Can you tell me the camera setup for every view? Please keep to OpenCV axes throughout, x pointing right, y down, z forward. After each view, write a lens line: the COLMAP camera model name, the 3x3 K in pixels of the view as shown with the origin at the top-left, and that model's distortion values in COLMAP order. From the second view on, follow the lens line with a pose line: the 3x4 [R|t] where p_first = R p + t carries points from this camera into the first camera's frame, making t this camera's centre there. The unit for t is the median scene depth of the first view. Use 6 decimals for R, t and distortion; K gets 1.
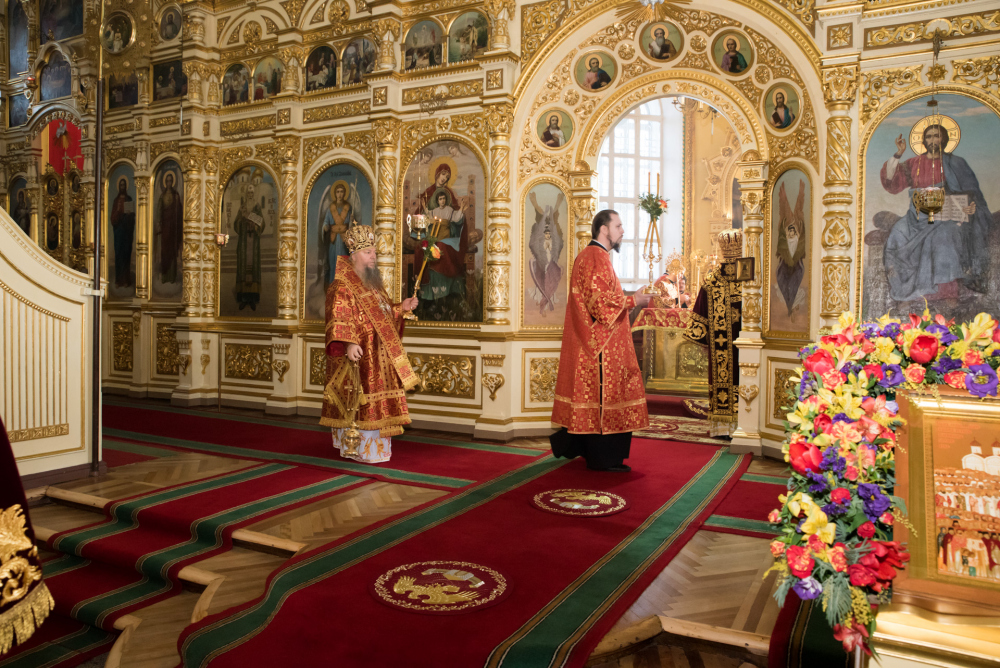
lens RADIAL K [[722.5, 0, 491.1], [0, 722.5, 325.1], [0, 0, 1]] dist [-0.113522, 0.079140]
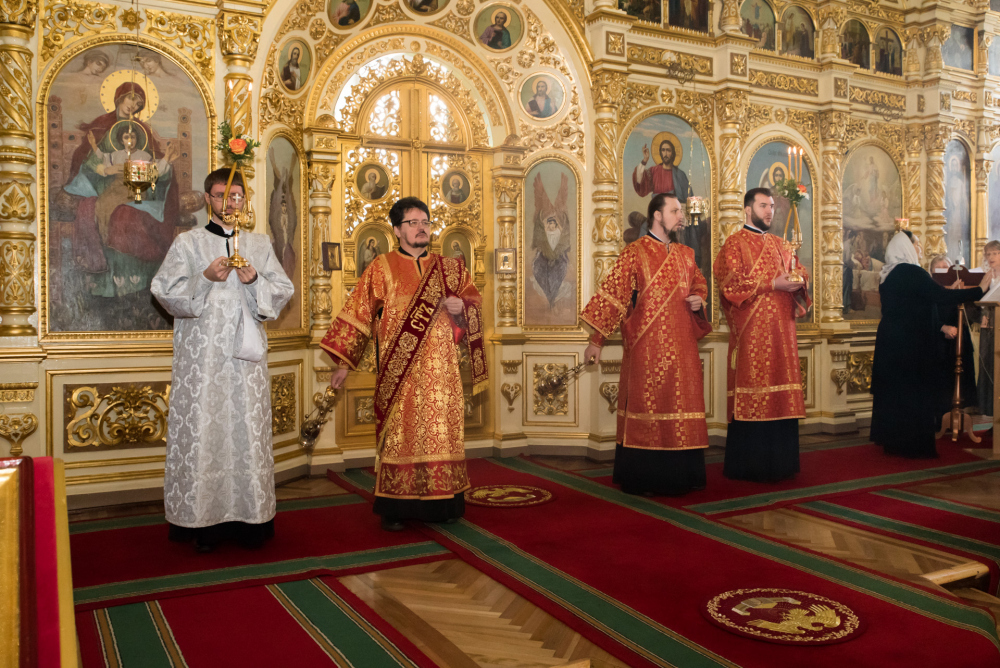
lens RADIAL K [[866.3, 0, 500.1], [0, 866.3, 316.8], [0, 0, 1]] dist [-0.095445, 0.128835]
pose [[0.563603, -0.030533, 0.825482, -0.546555], [0.031530, 0.999384, 0.015438, -0.020653], [-0.825444, 0.017326, 0.564218, 0.334492]]
